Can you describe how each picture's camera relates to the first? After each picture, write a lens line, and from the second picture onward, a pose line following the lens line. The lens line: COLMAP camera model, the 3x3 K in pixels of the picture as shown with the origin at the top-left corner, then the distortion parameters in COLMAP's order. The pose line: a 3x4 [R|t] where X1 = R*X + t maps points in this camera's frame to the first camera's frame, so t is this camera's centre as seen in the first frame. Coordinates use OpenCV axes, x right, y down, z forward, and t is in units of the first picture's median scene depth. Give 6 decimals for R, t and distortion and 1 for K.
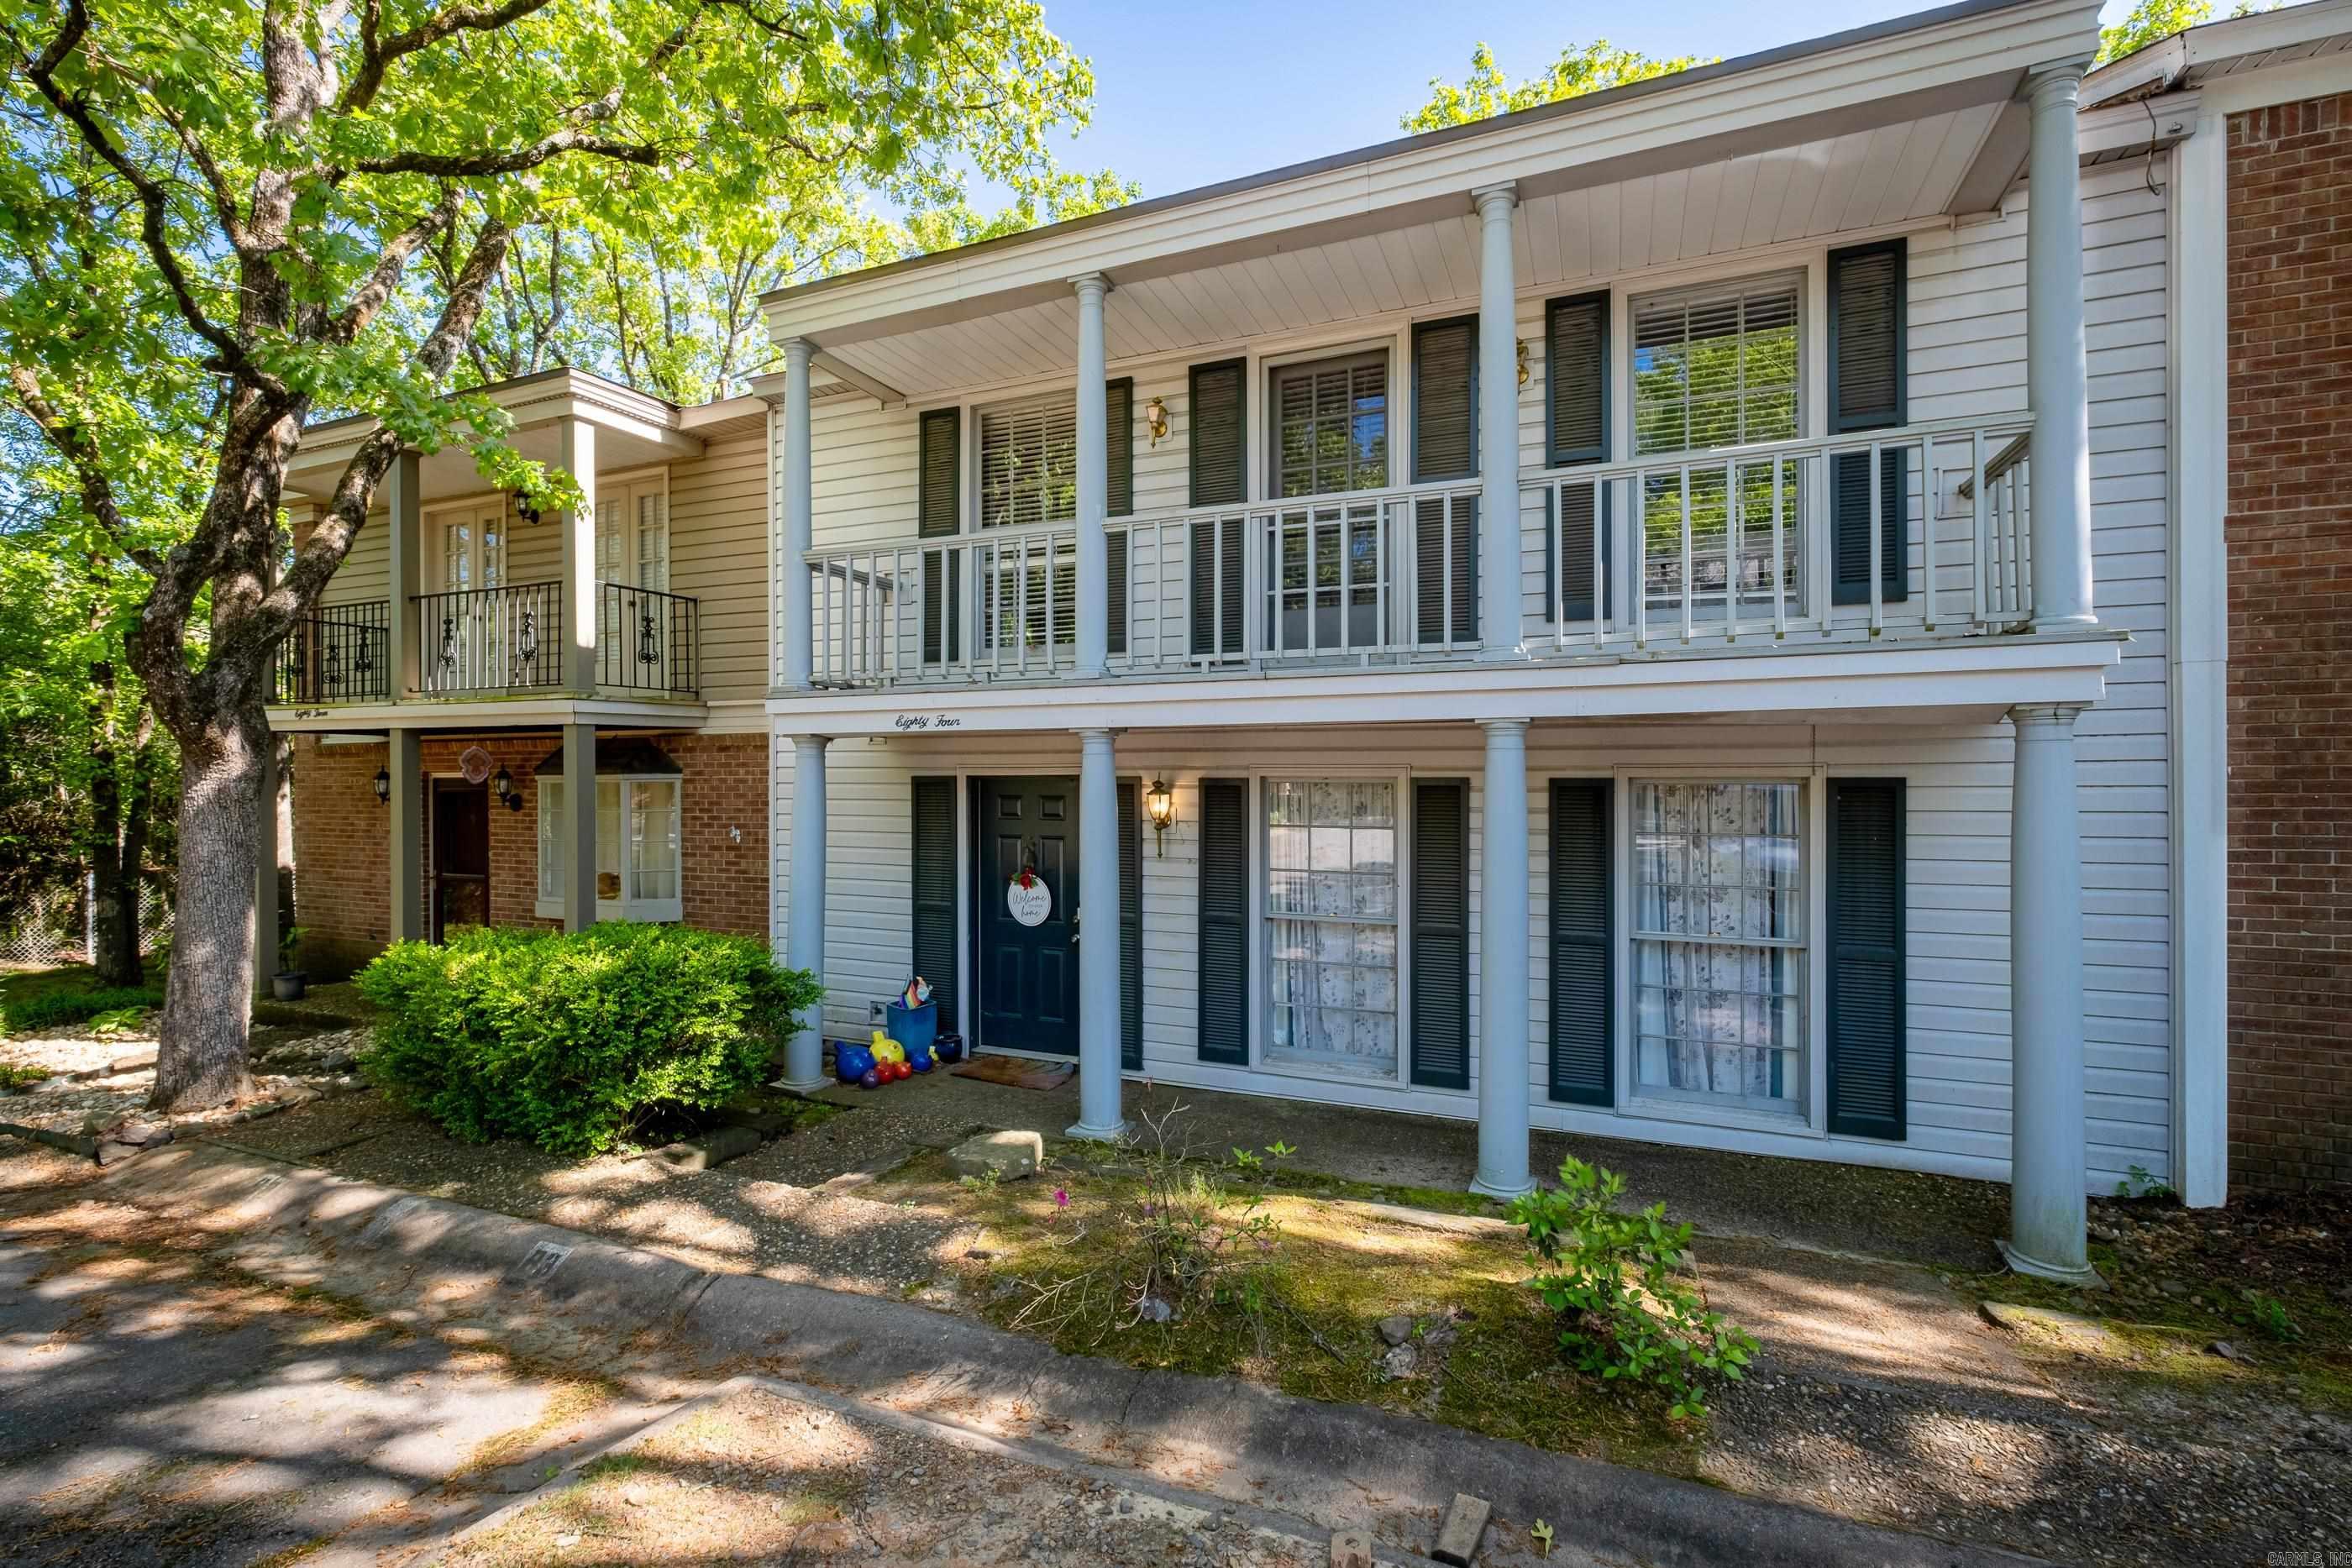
lens RADIAL K [[1094.7, 0, 1173.9], [0, 1094.7, 770.3], [0, 0, 1]] dist [-0.001650, -0.003083]
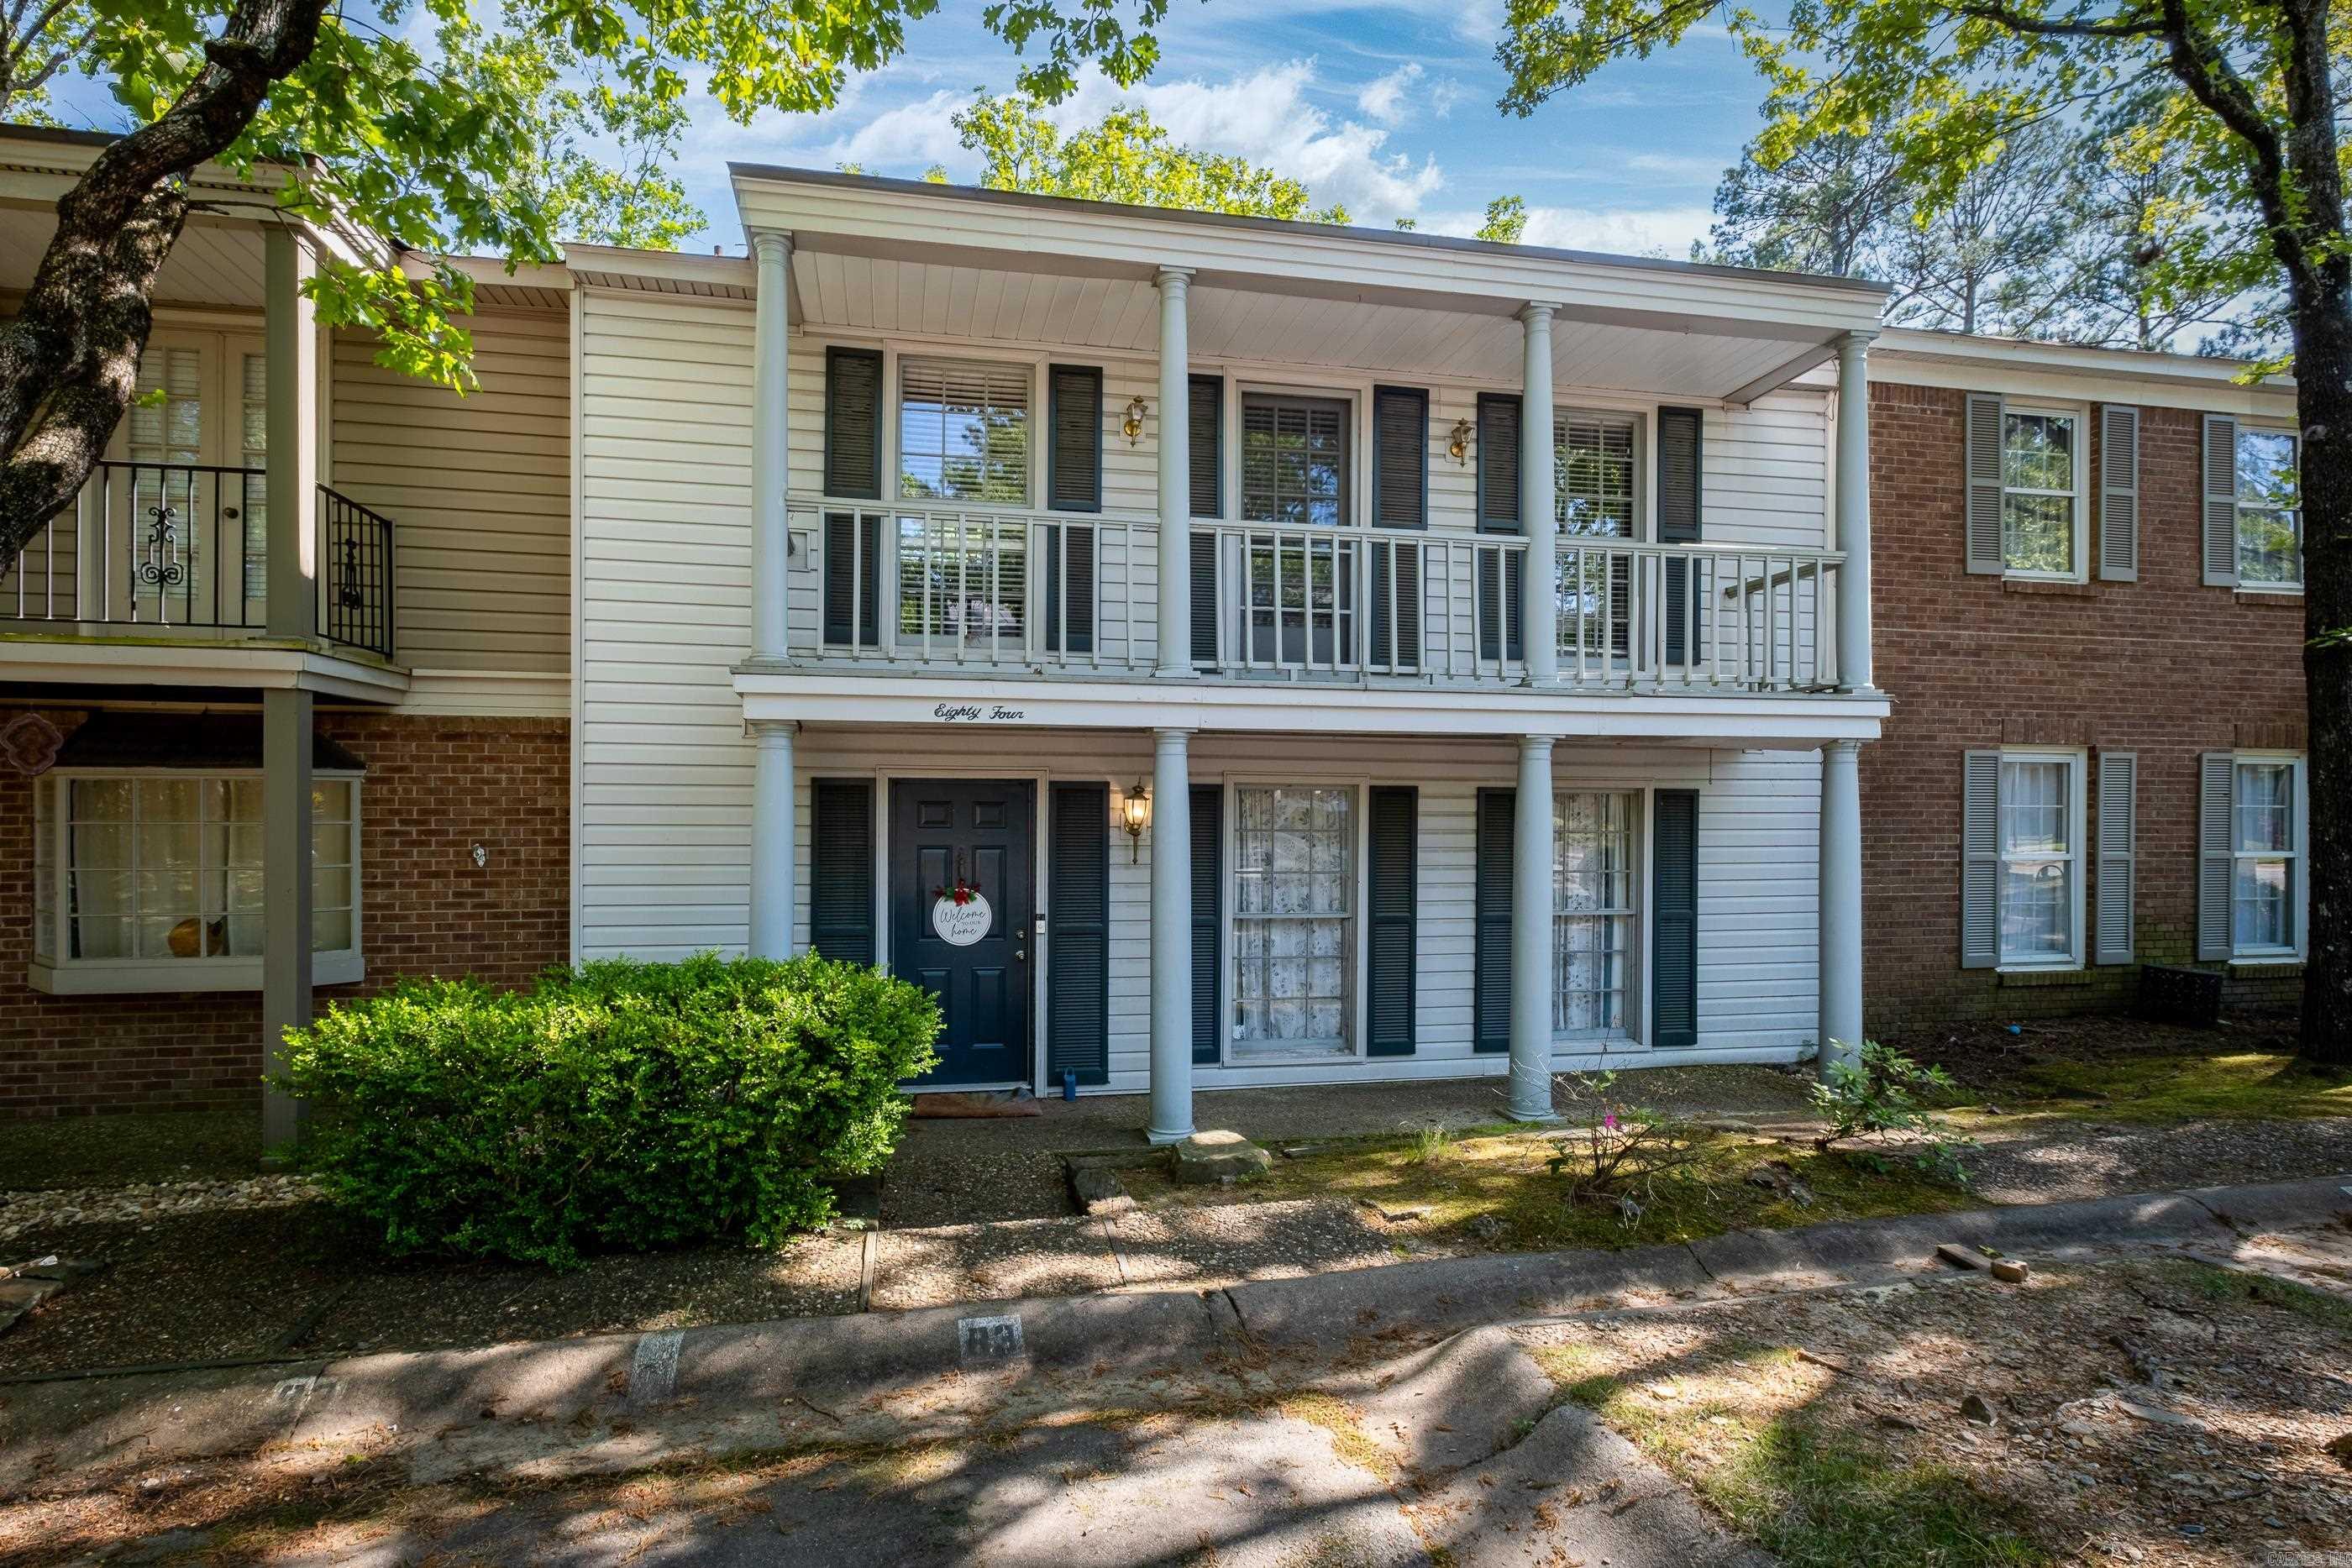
lens RADIAL K [[1170.7, 0, 1162.9], [0, 1170.7, 803.3], [0, 0, 1]] dist [-0.001502, 0.001252]
pose [[0.813774, 0.009780, 0.581099, -0.668959], [-0.009022, 0.999951, -0.004195, 0.032652], [-0.581111, -0.001829, 0.813822, 0.142115]]
